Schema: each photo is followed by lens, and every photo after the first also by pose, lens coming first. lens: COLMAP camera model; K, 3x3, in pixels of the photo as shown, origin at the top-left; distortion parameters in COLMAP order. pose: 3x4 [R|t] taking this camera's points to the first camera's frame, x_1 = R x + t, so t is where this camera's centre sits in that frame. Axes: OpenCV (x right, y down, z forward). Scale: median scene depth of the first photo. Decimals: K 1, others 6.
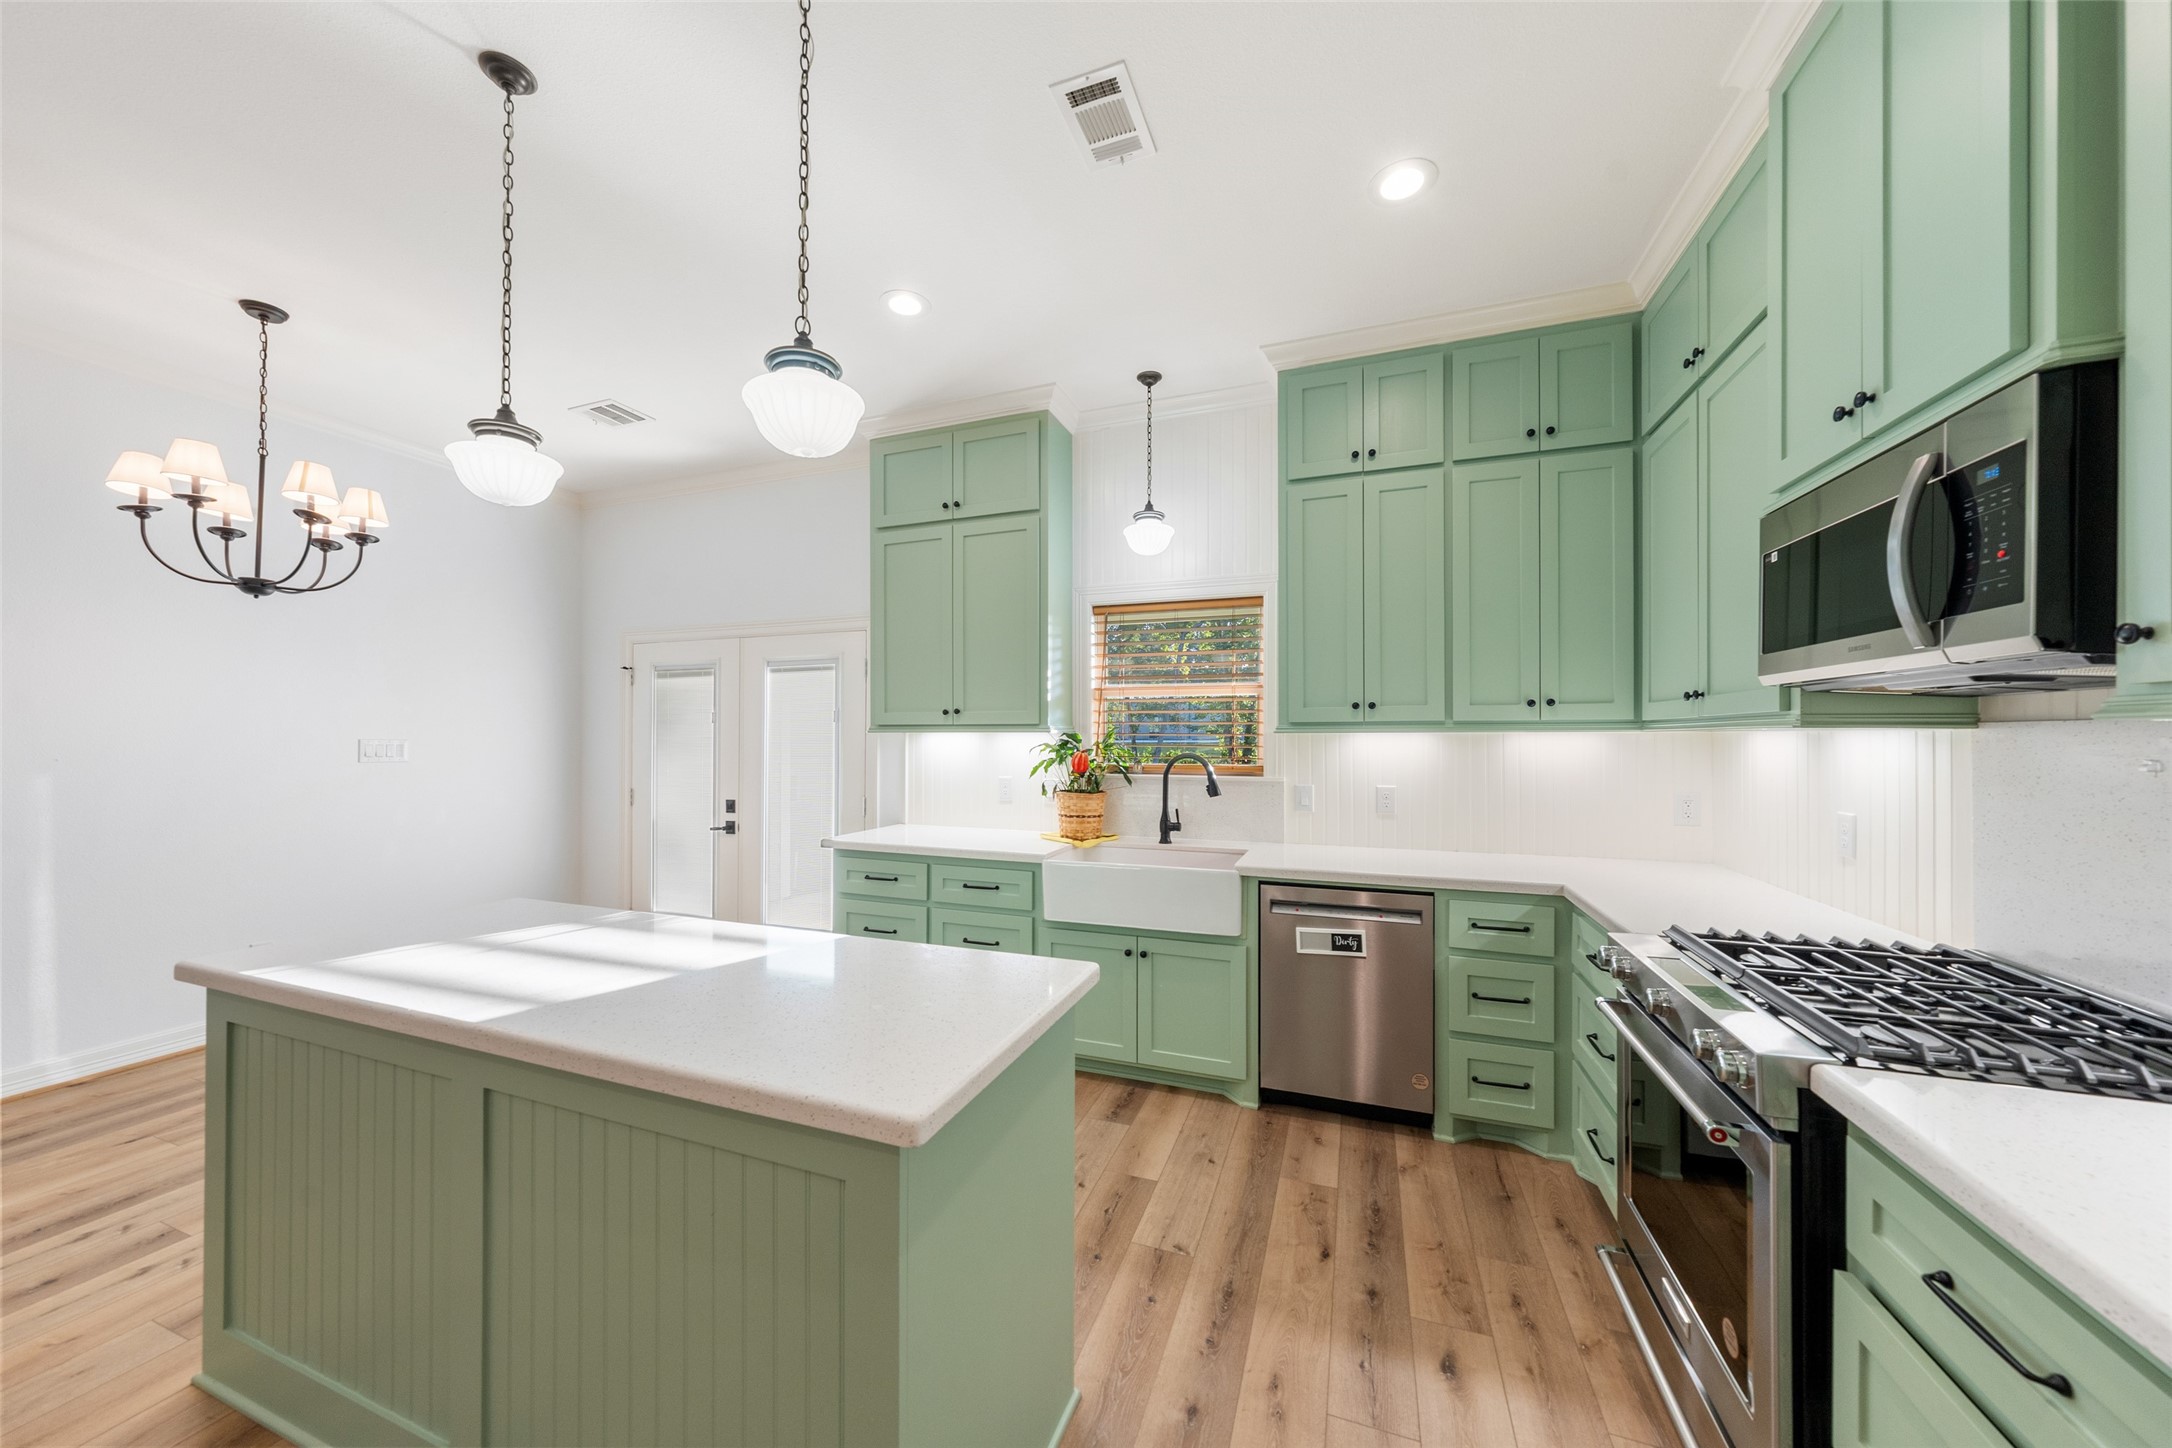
lens RADIAL K [[741.5, 0, 1084.2], [0, 741.5, 731.8], [0, 0, 1]] dist [0.000647, 0.000063]
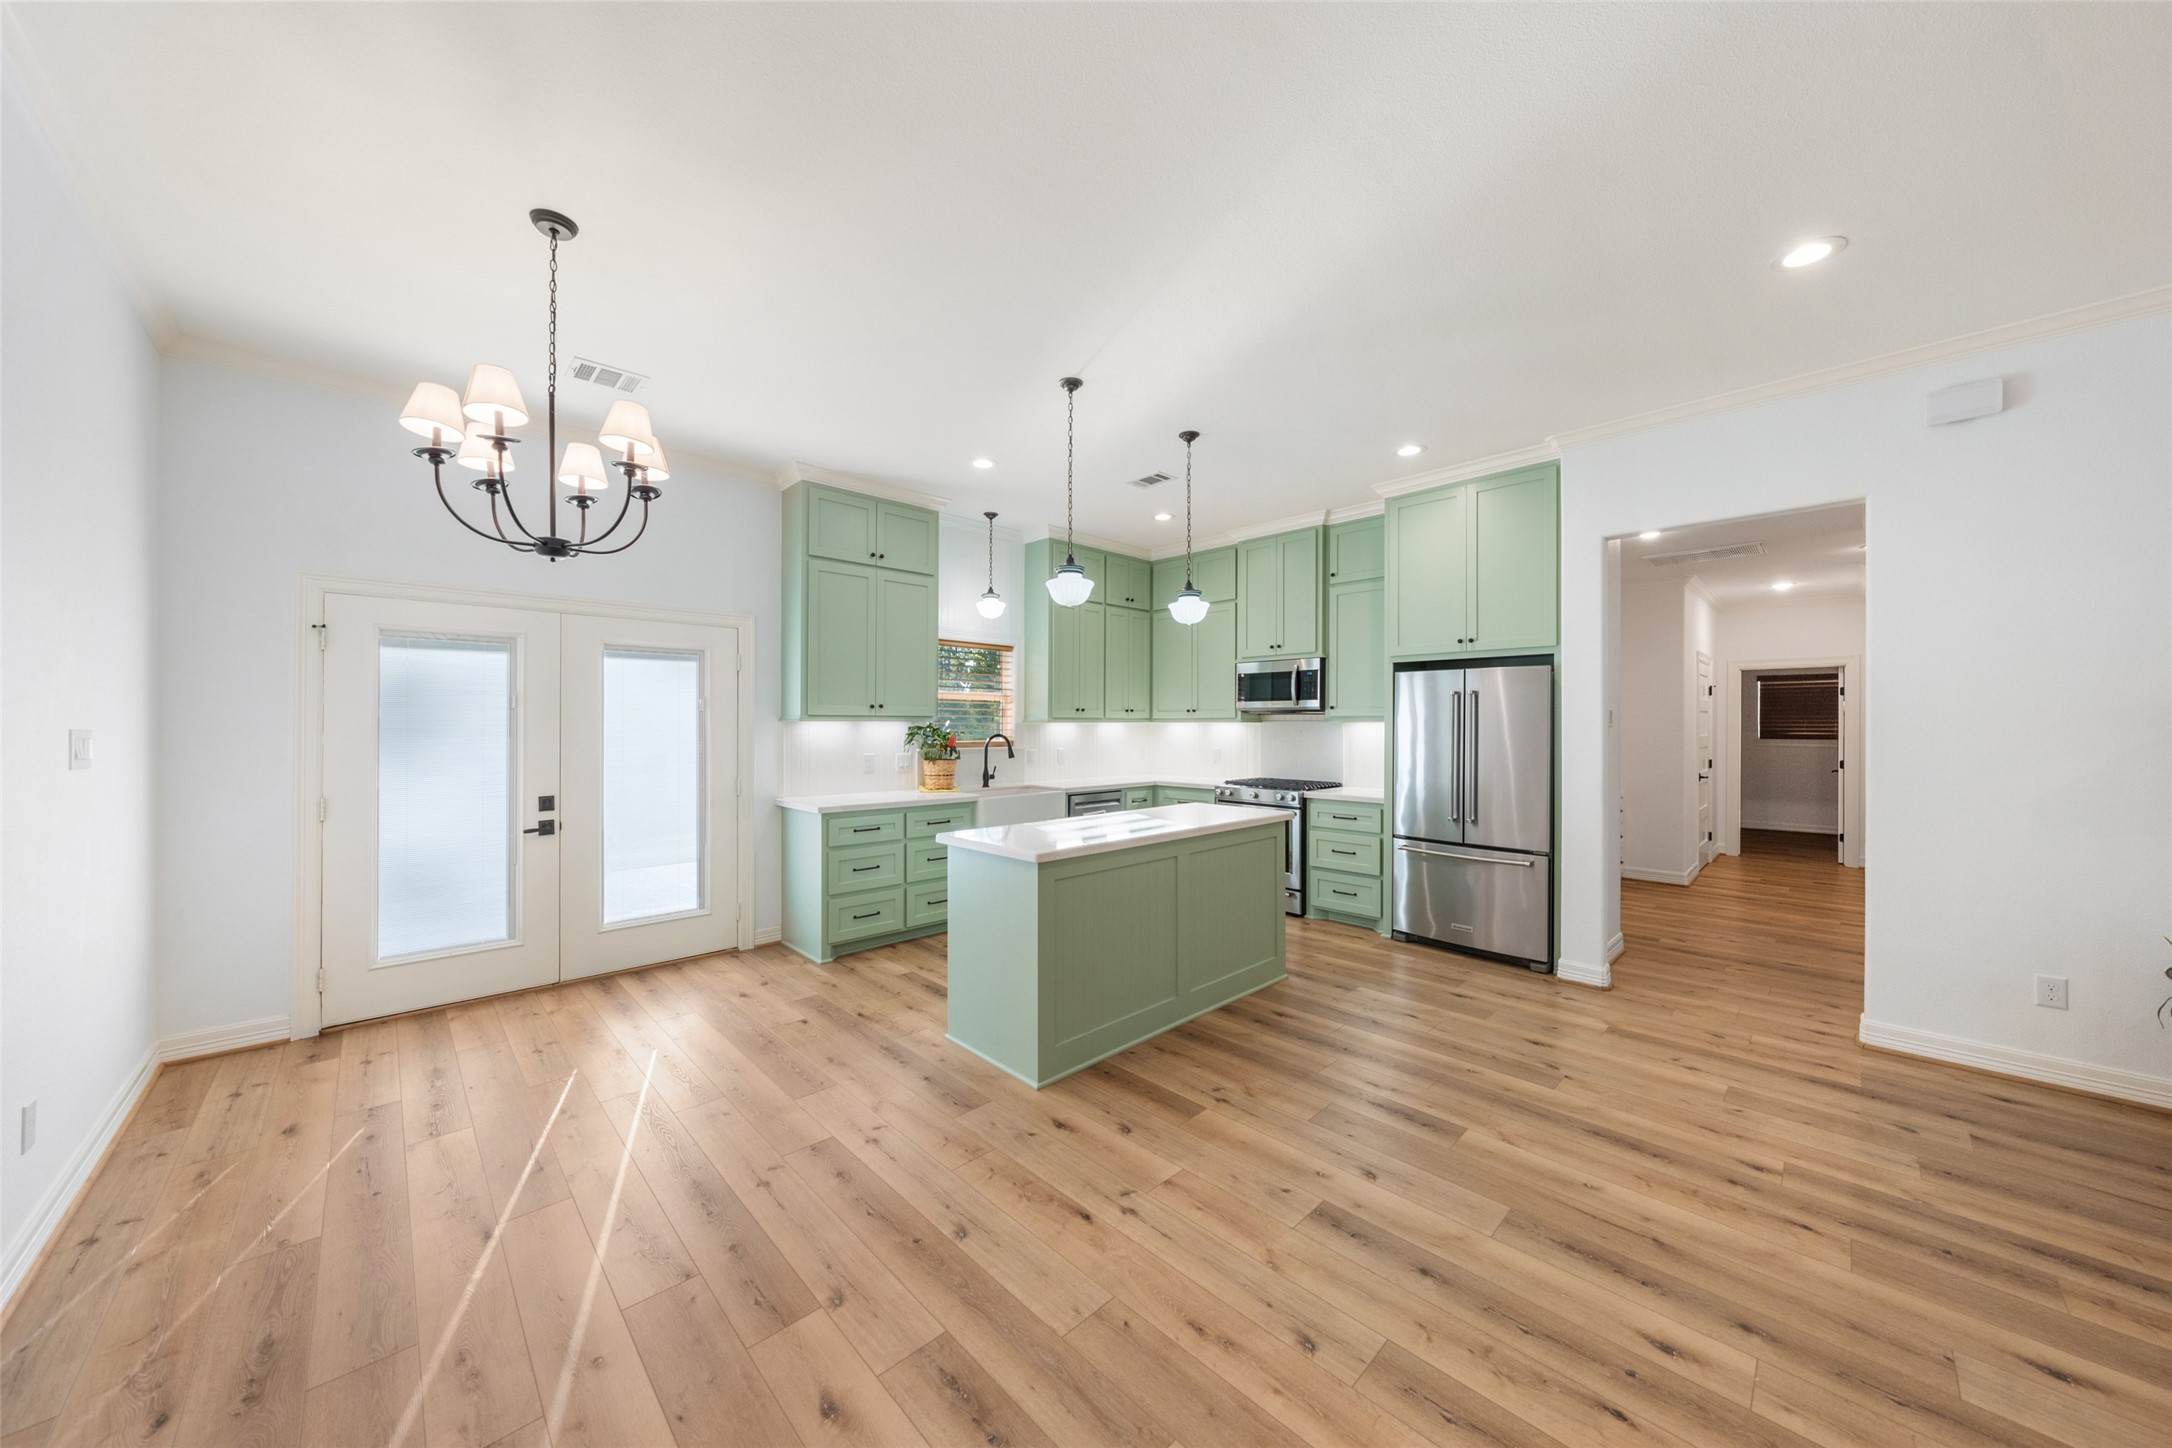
lens RADIAL K [[741.5, 0, 1083.2], [0, 741.5, 724.2], [0, 0, 1]] dist [0.000647, 0.000063]
pose [[0.431800, 0.001312, 0.901968, -1.330392], [-0.004834, 0.999988, 0.000860, 0.003335], [-0.901956, -0.004732, 0.431801, 0.064631]]
